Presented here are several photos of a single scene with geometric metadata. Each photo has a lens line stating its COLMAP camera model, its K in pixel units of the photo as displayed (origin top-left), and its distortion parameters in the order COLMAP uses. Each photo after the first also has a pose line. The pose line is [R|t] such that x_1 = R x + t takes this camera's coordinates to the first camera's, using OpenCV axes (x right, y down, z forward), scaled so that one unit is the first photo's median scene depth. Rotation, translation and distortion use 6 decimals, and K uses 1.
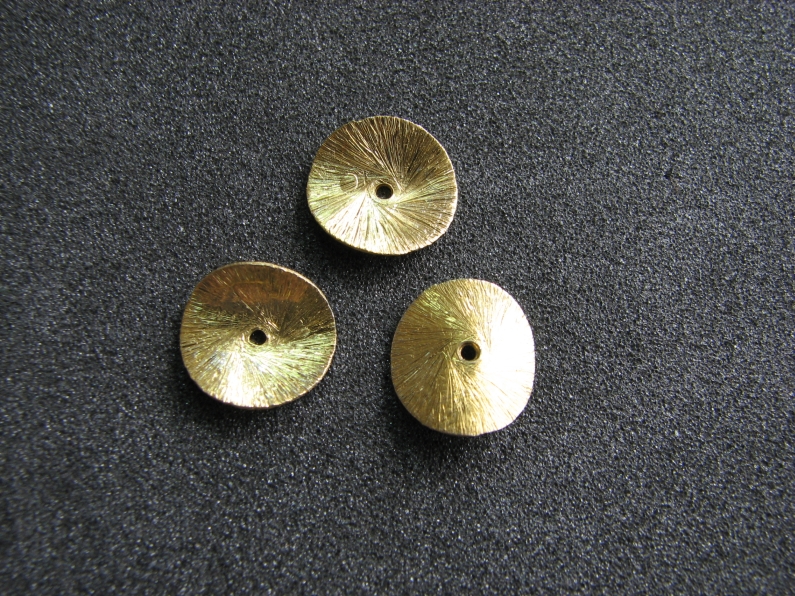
lens RADIAL K [[844.9, 0, 374.4], [0, 844.9, 324.0], [0, 0, 1]] dist [-0.263736, 0.184719]
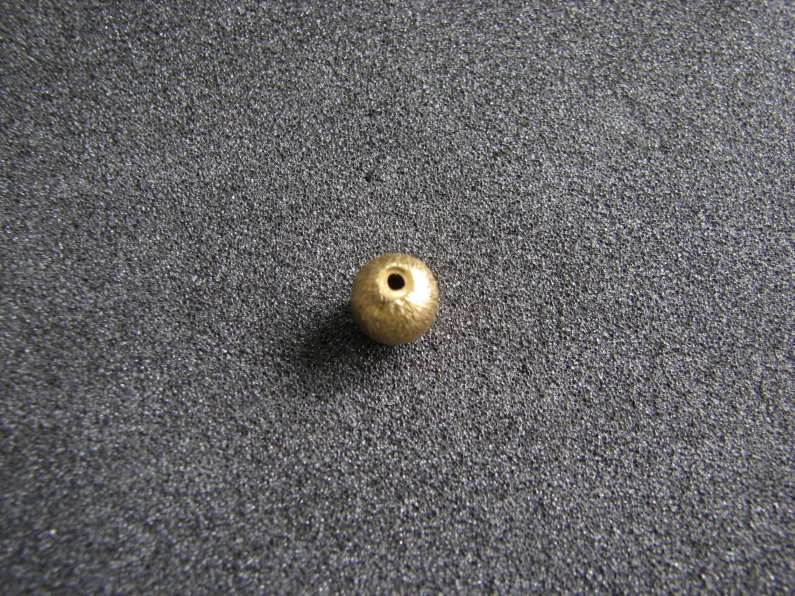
lens RADIAL K [[844.9, 0, 374.4], [0, 844.9, 324.0], [0, 0, 1]] dist [-0.263736, 0.184719]
pose [[0.993245, 0.115257, -0.013453, 0.410954], [-0.115884, 0.991225, -0.063598, 0.038220], [0.006005, 0.064727, 0.997885, 0.083235]]
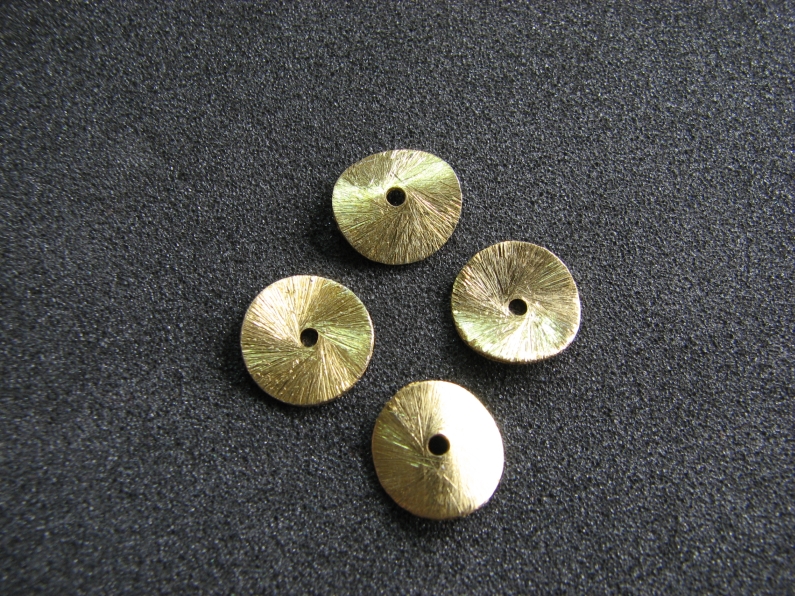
lens RADIAL K [[844.9, 0, 374.4], [0, 844.9, 324.0], [0, 0, 1]] dist [-0.263736, 0.184719]
pose [[0.998075, -0.055541, 0.027600, 0.914784], [0.055923, 0.998347, -0.013258, -0.067267], [-0.026818, 0.014776, 0.999531, 0.033380]]
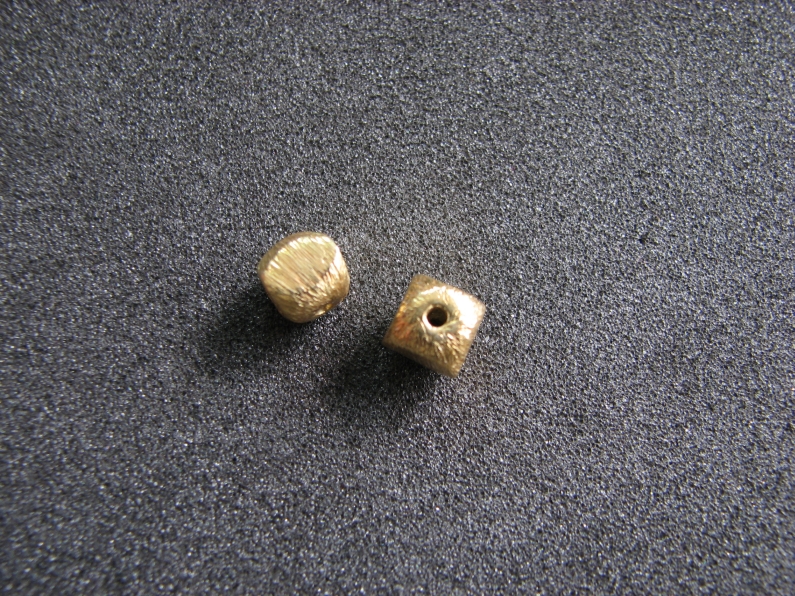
lens RADIAL K [[844.9, 0, 374.4], [0, 844.9, 324.0], [0, 0, 1]] dist [-0.263736, 0.184719]
pose [[0.990978, 0.129462, -0.034673, 0.101295], [-0.129652, 0.991554, -0.003303, -0.043600], [0.033952, 0.007769, 0.999393, 0.039276]]
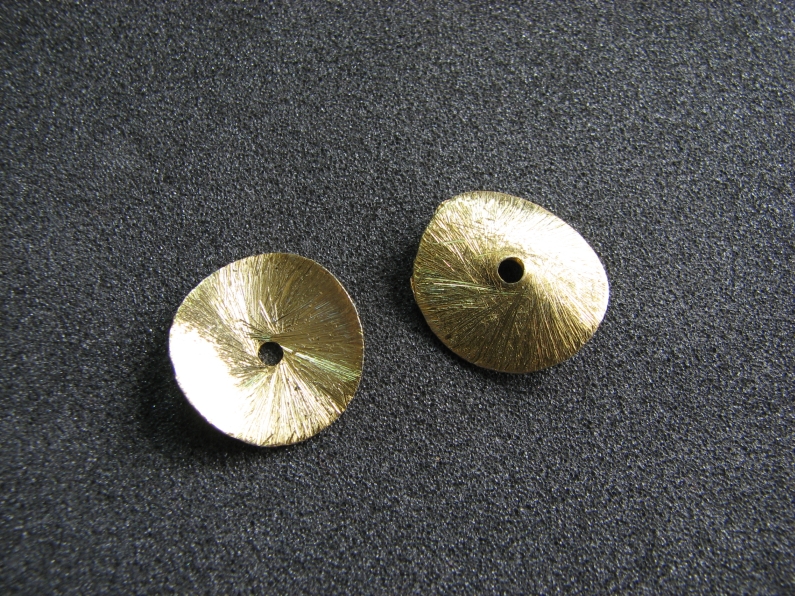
lens RADIAL K [[844.9, 0, 374.4], [0, 844.9, 324.0], [0, 0, 1]] dist [-0.263736, 0.184719]
pose [[0.998983, -0.035947, 0.027211, 0.937098], [0.036322, 0.999250, -0.013397, -0.074396], [-0.026709, 0.014372, 0.999540, 0.033858]]
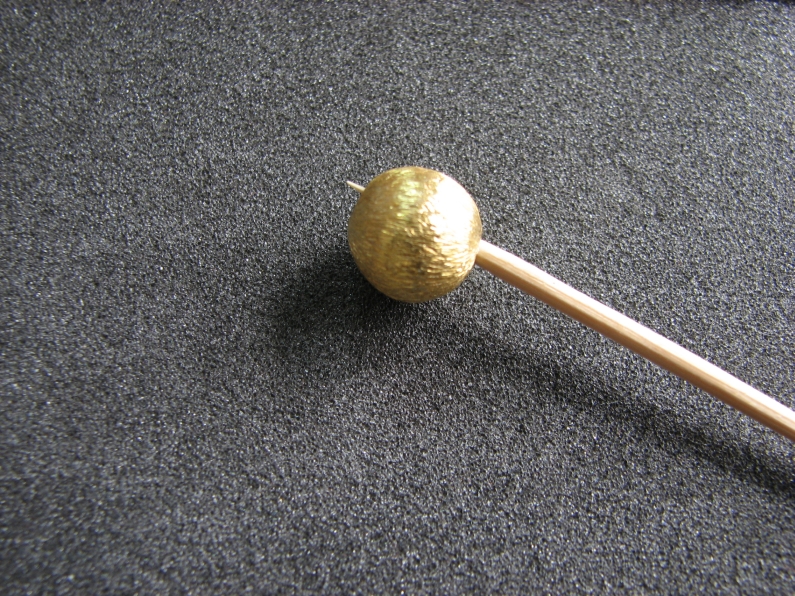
lens RADIAL K [[844.9, 0, 374.4], [0, 844.9, 324.0], [0, 0, 1]] dist [-0.263736, 0.184719]
pose [[0.991330, 0.129424, -0.022697, 0.405129], [-0.131051, 0.986405, -0.099149, 0.008820], [0.009556, 0.101264, 0.994814, 0.033527]]
